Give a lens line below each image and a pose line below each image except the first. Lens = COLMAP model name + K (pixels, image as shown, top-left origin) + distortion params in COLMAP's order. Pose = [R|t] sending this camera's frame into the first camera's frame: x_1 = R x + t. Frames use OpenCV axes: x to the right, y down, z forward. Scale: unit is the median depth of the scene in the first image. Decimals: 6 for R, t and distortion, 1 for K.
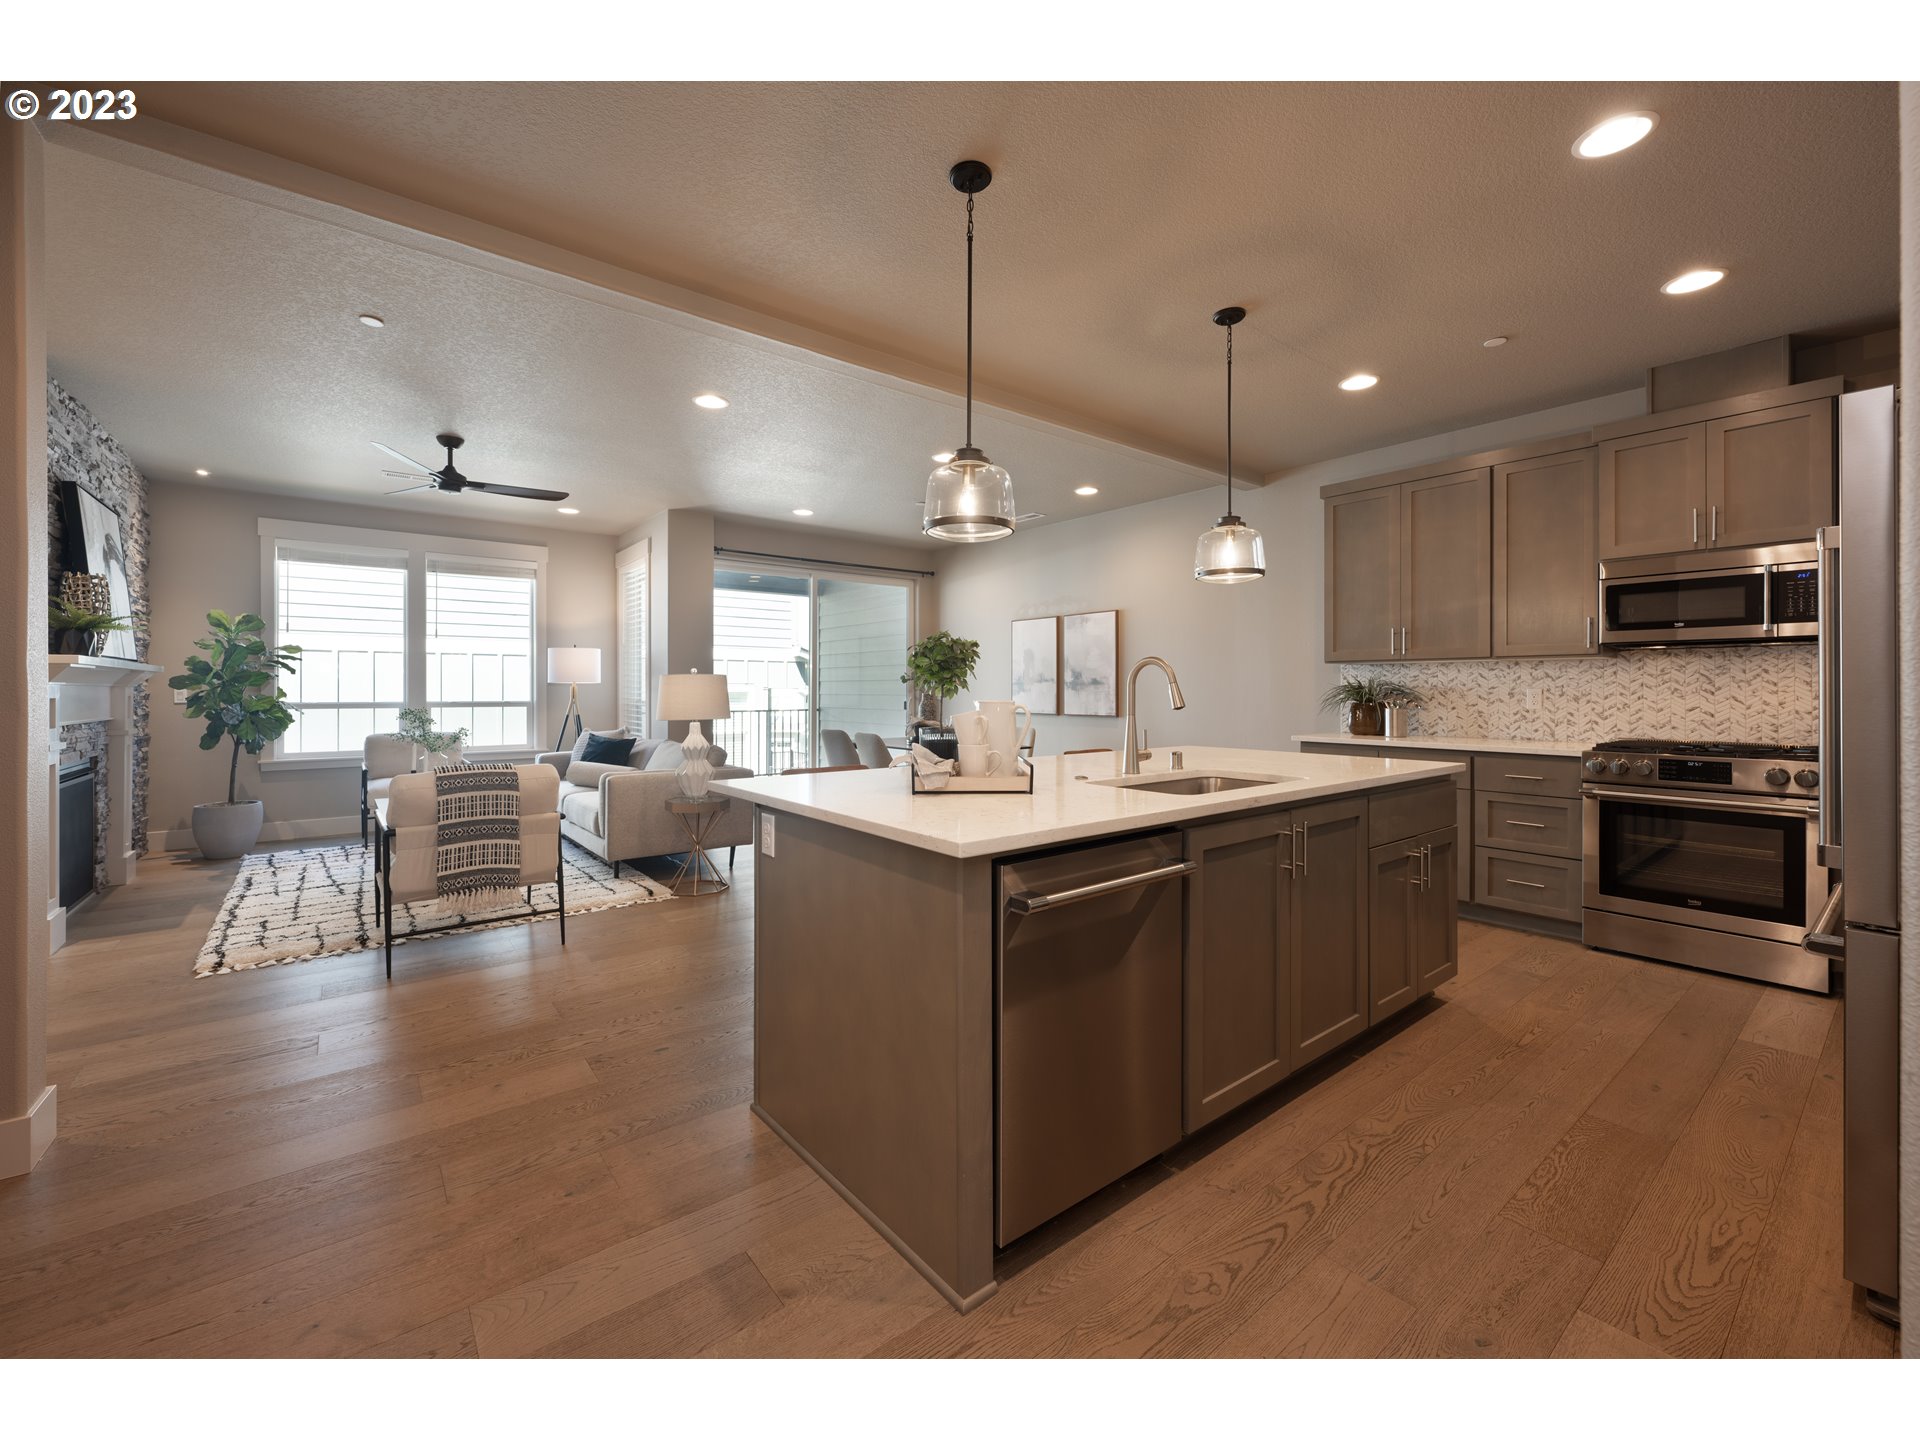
lens RADIAL K [[774.0, 0, 950.6], [0, 774.0, 690.7], [0, 0, 1]] dist [0.000194, 0.000068]
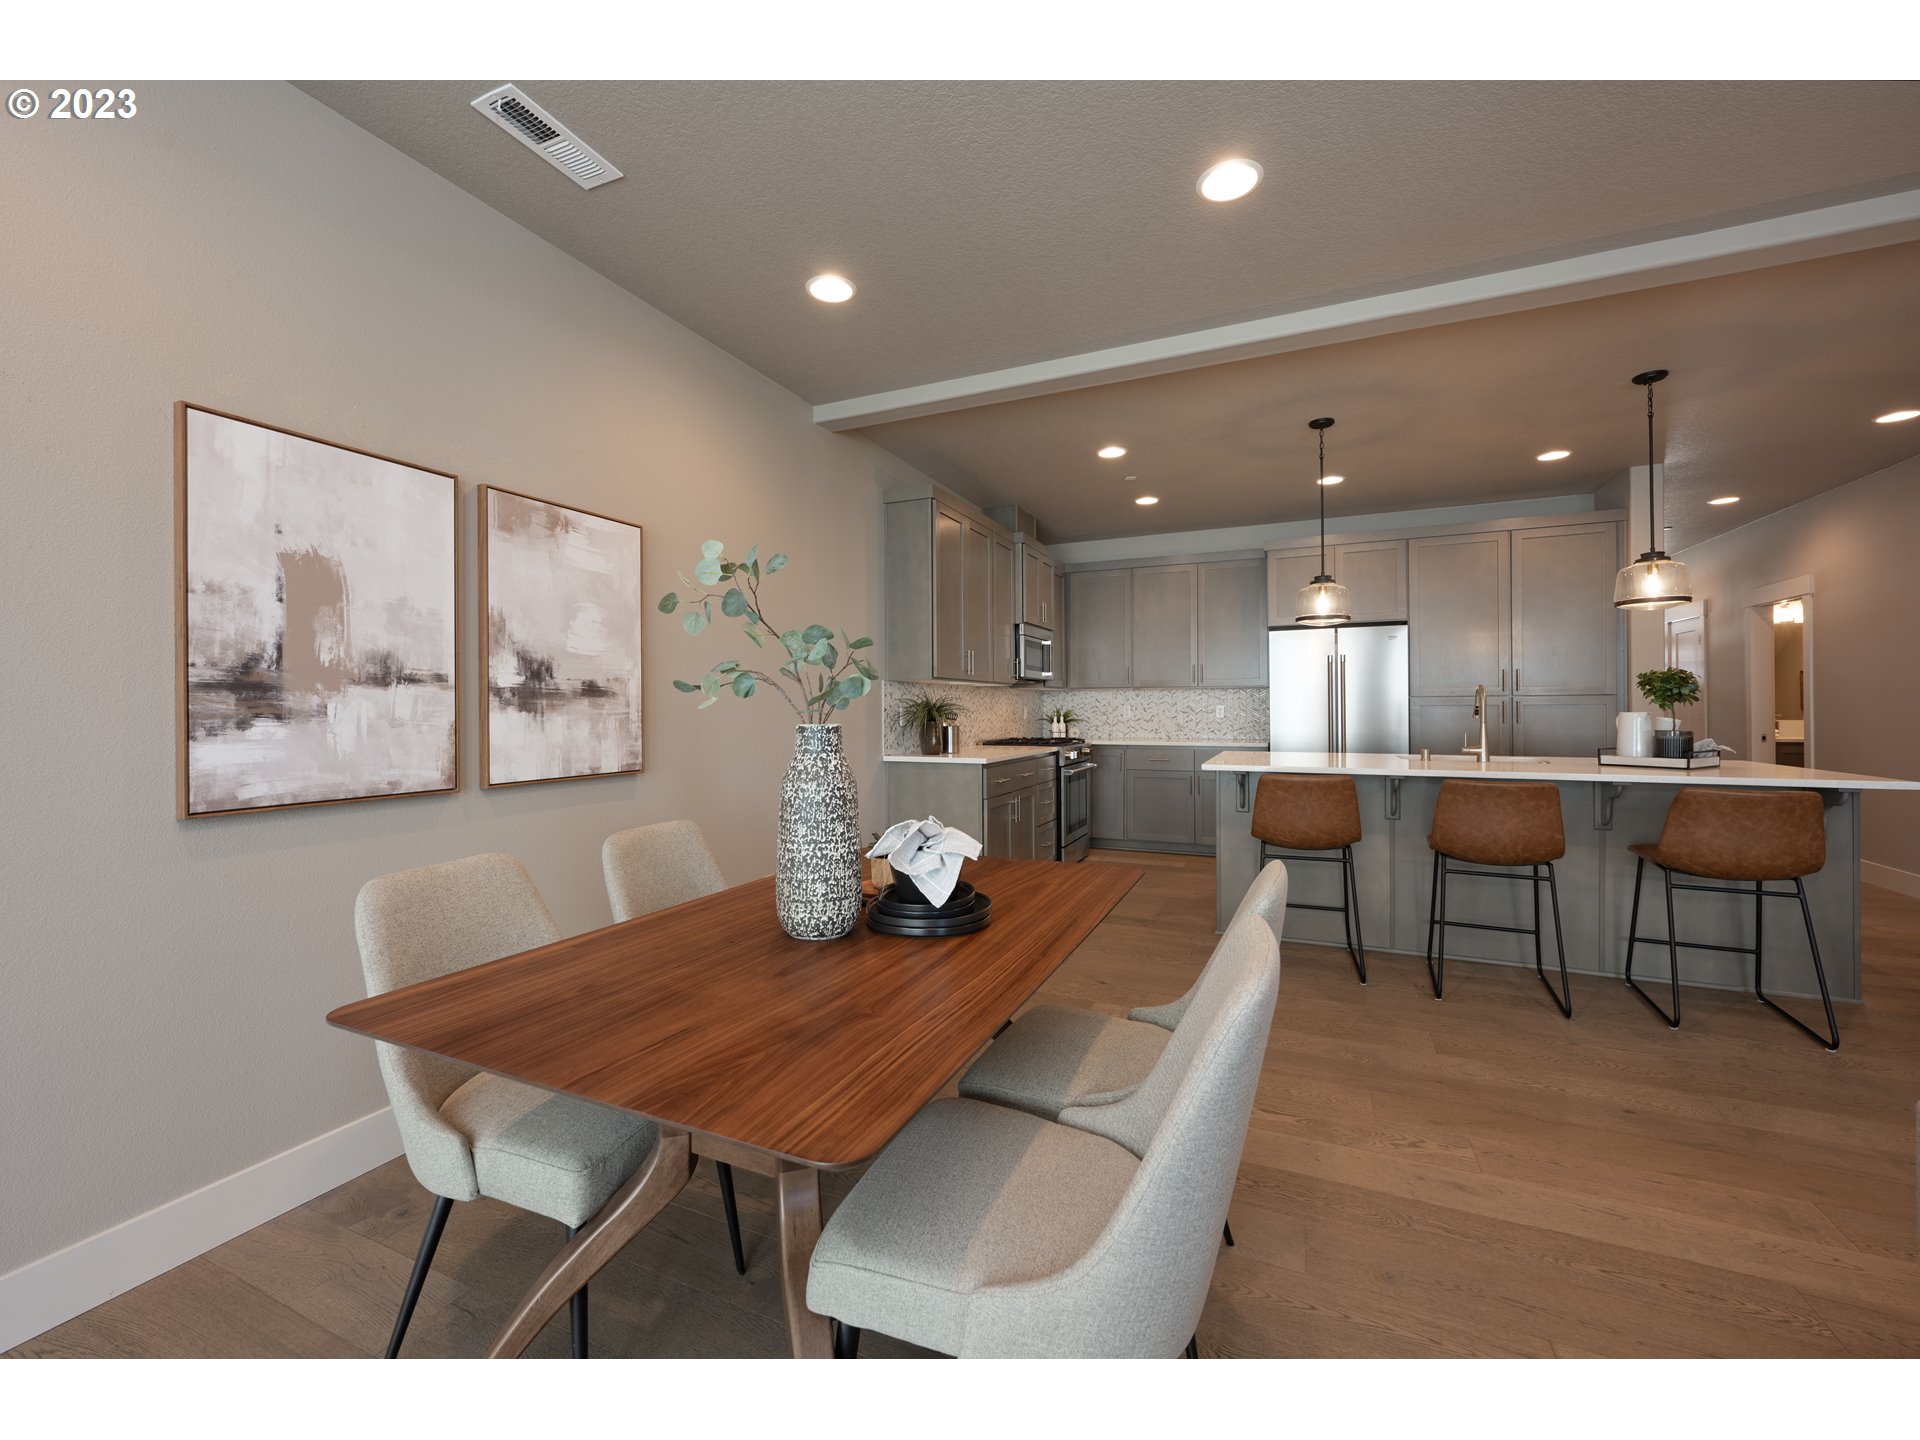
lens RADIAL K [[778.7, 0, 947.3], [0, 778.7, 706.0], [0, 0, 1]] dist [0.000340, 0.000148]
pose [[-0.455582, 0.003577, 0.890186, -0.305333], [0.004906, 0.999987, -0.001508, -0.002052], [-0.890180, 0.003680, -0.455594, 1.255014]]
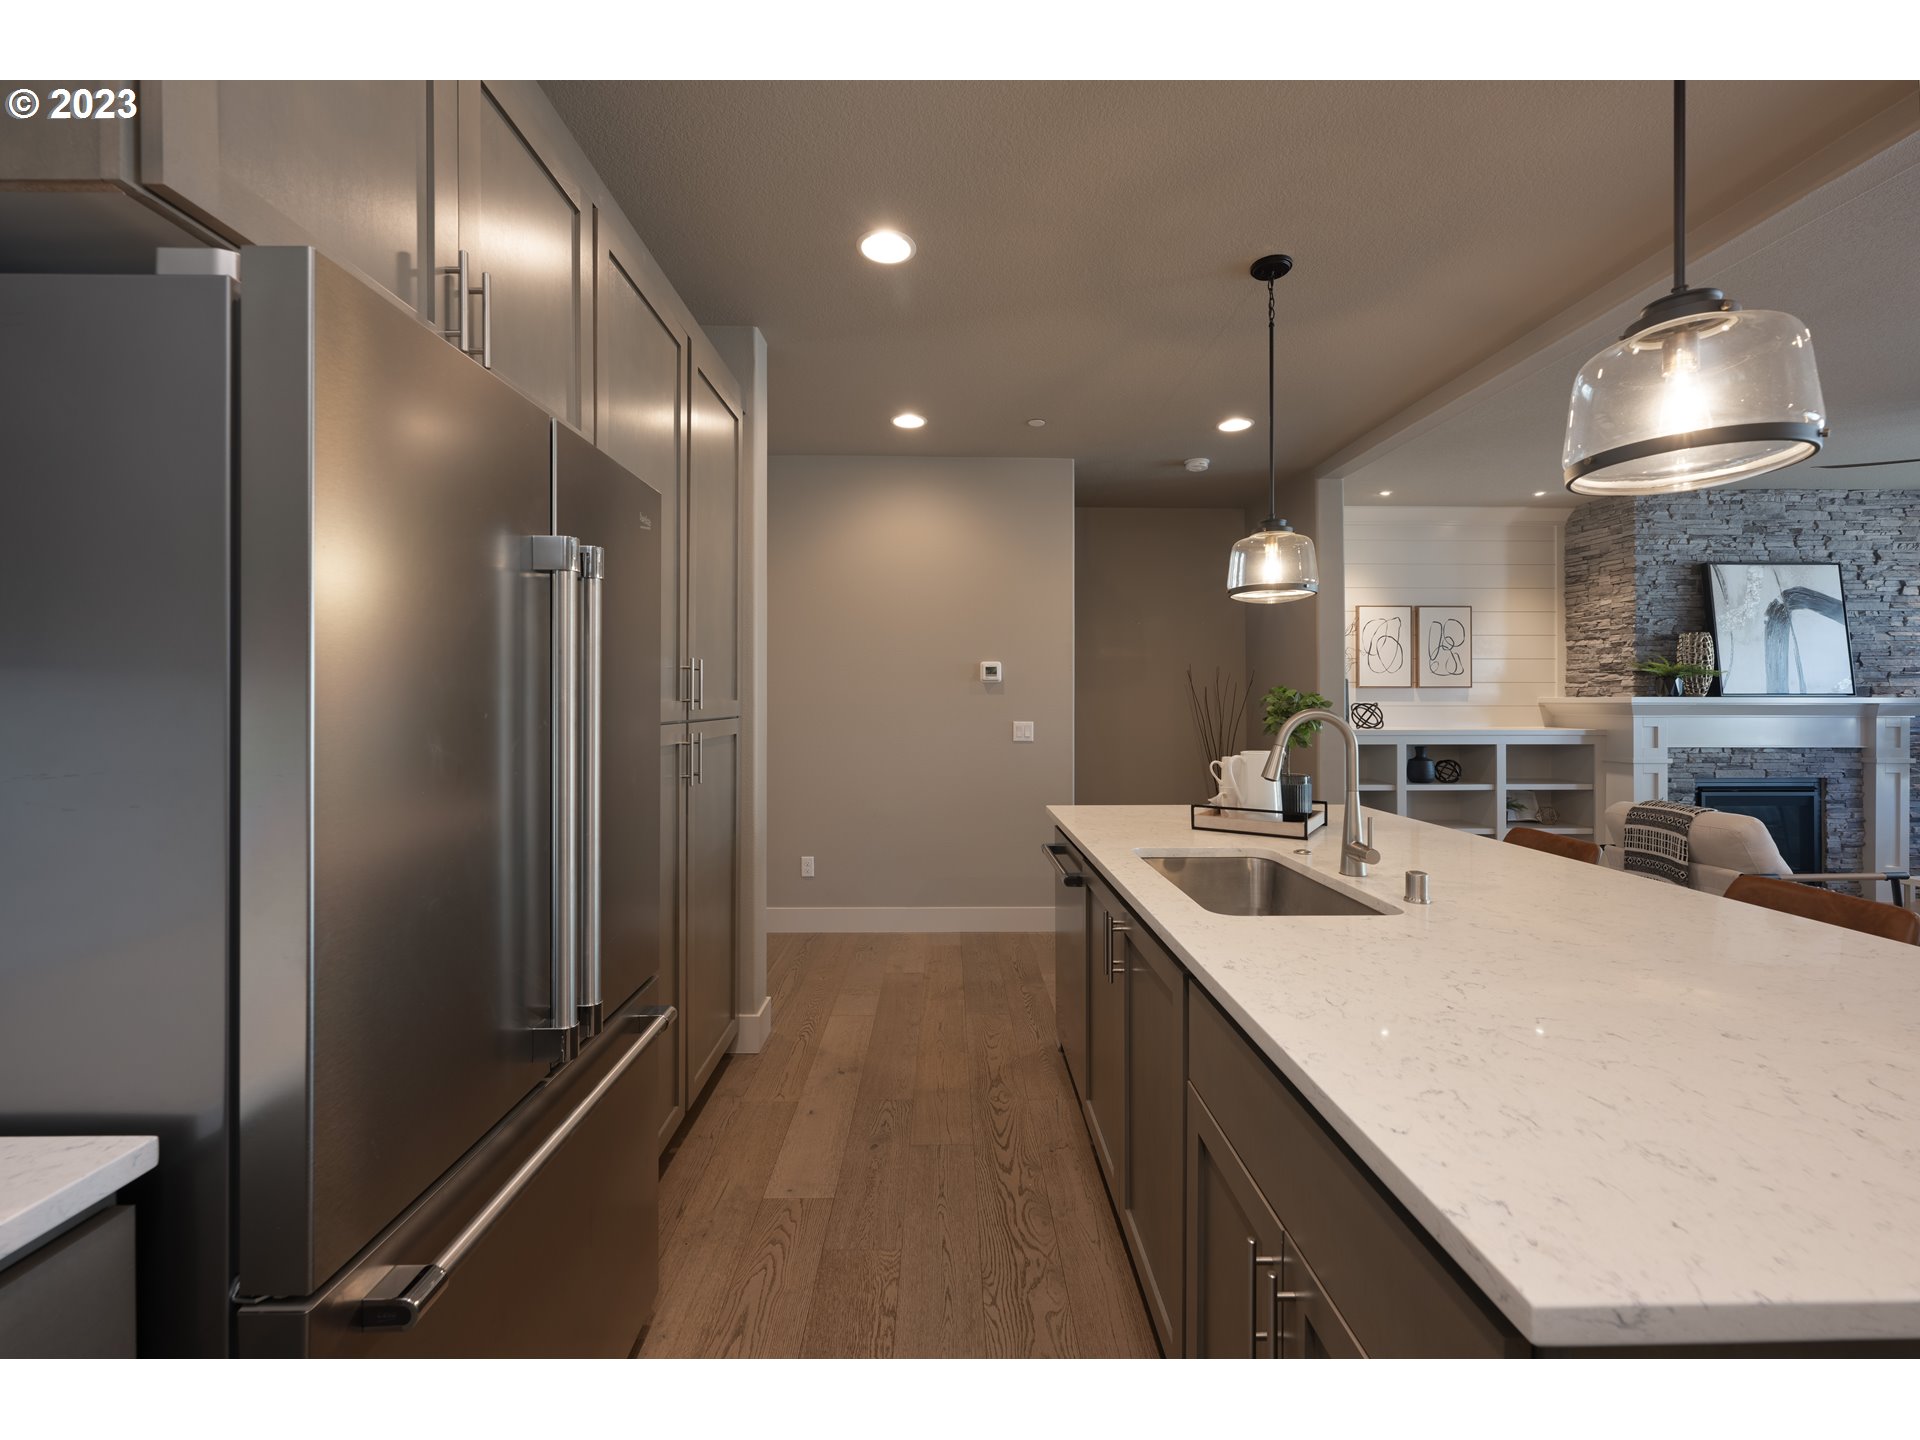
lens RADIAL K [[774.2, 0, 958.5], [0, 774.2, 697.1], [0, 0, 1]] dist [0.000398, 0.000059]
pose [[-0.604567, -0.004900, -0.796539, 0.486366], [-0.001037, 0.999985, -0.005364, -0.023552], [0.796554, -0.002417, -0.604563, 0.550319]]
